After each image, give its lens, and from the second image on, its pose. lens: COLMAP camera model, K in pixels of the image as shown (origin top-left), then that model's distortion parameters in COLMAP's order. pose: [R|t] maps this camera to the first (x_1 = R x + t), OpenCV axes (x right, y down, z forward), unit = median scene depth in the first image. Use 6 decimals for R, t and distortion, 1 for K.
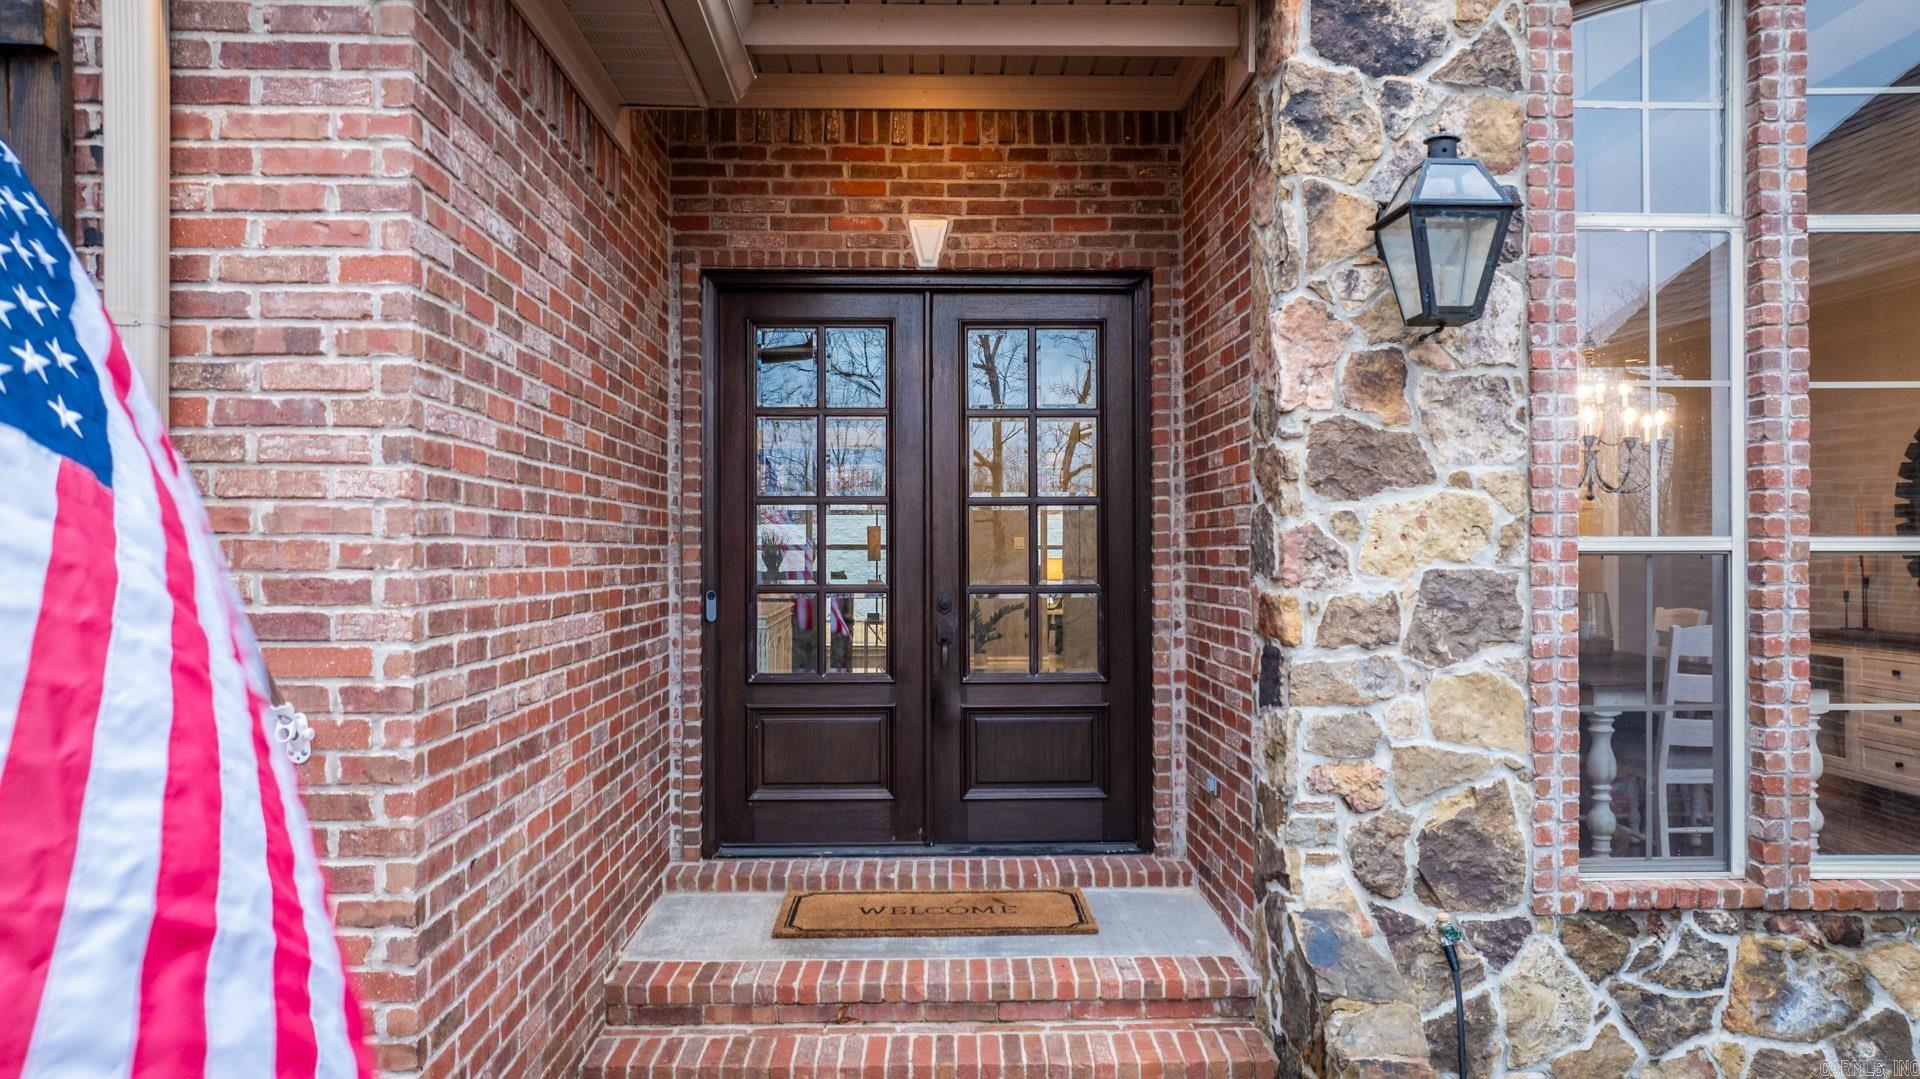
lens RADIAL K [[1368.9, 0, 946.2], [0, 1368.9, 534.0], [0, 0, 1]] dist [-0.022610, 0.007378]
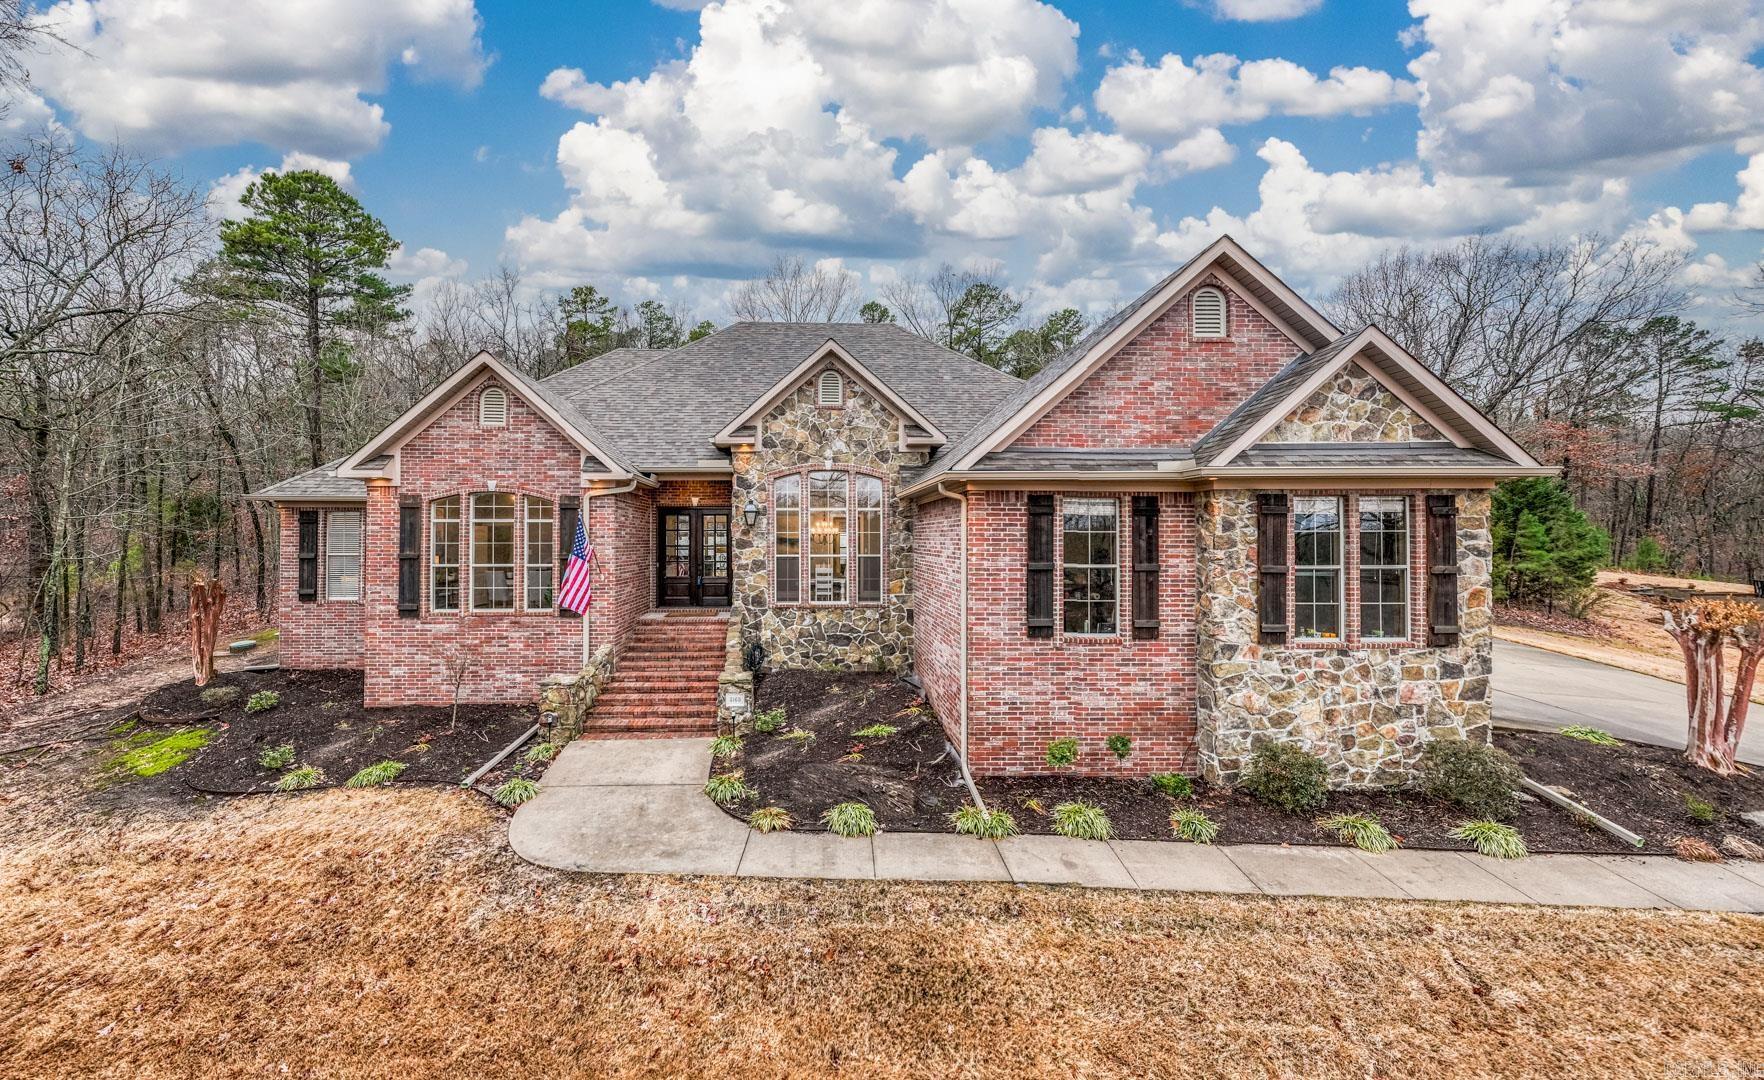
lens RADIAL K [[642.3, 0, 815.0], [0, 642.3, 535.5], [0, 0, 1]] dist [0.008803, -0.000388]
pose [[0.999968, 0.001231, -0.007933, 0.702579], [-0.001188, 0.999985, 0.005354, -0.115460], [0.007939, -0.005344, 0.999954, -2.339586]]
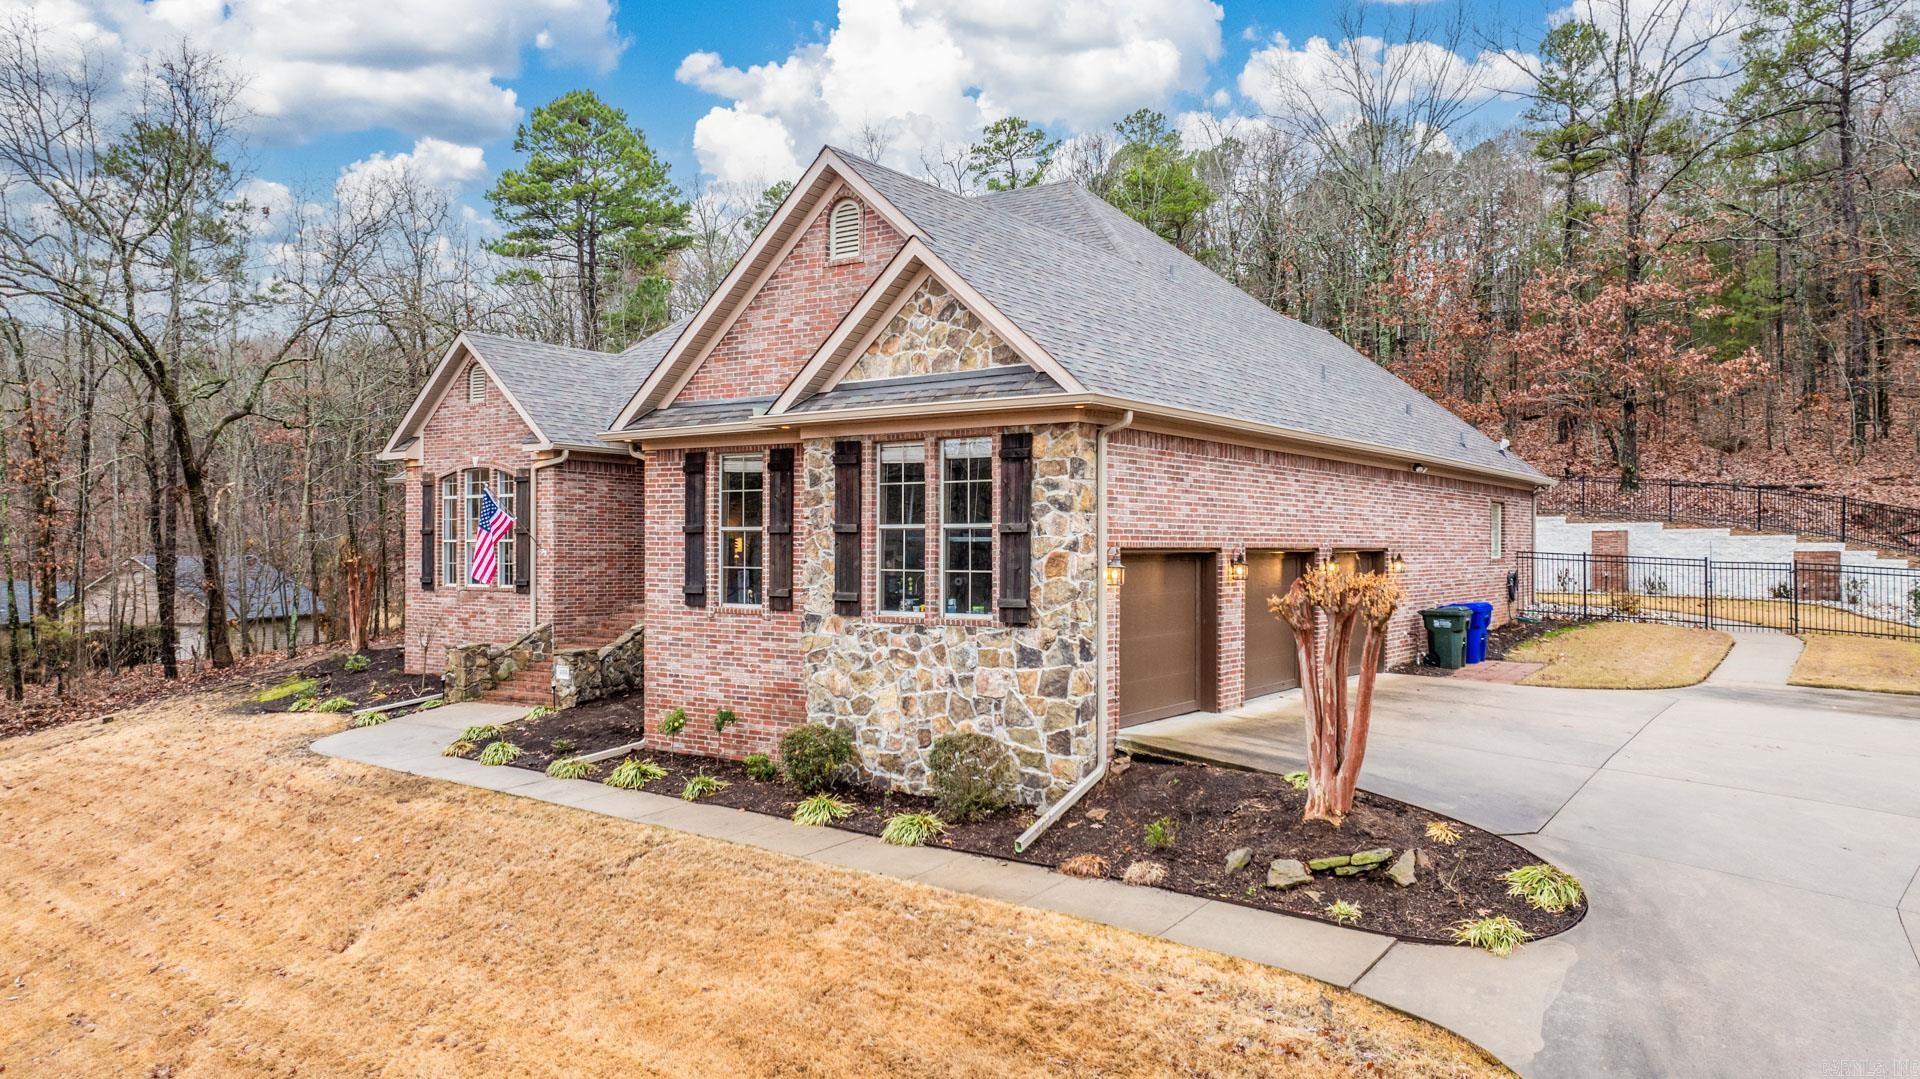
lens RADIAL K [[1368.9, 0, 966.6], [0, 1368.9, 552.0], [0, 0, 1]] dist [-0.022610, 0.007378]
pose [[0.804164, 0.005085, -0.594385, 4.834010], [-0.000264, 0.999966, 0.008198, 0.042068], [0.594407, -0.006436, 0.804139, -3.138765]]
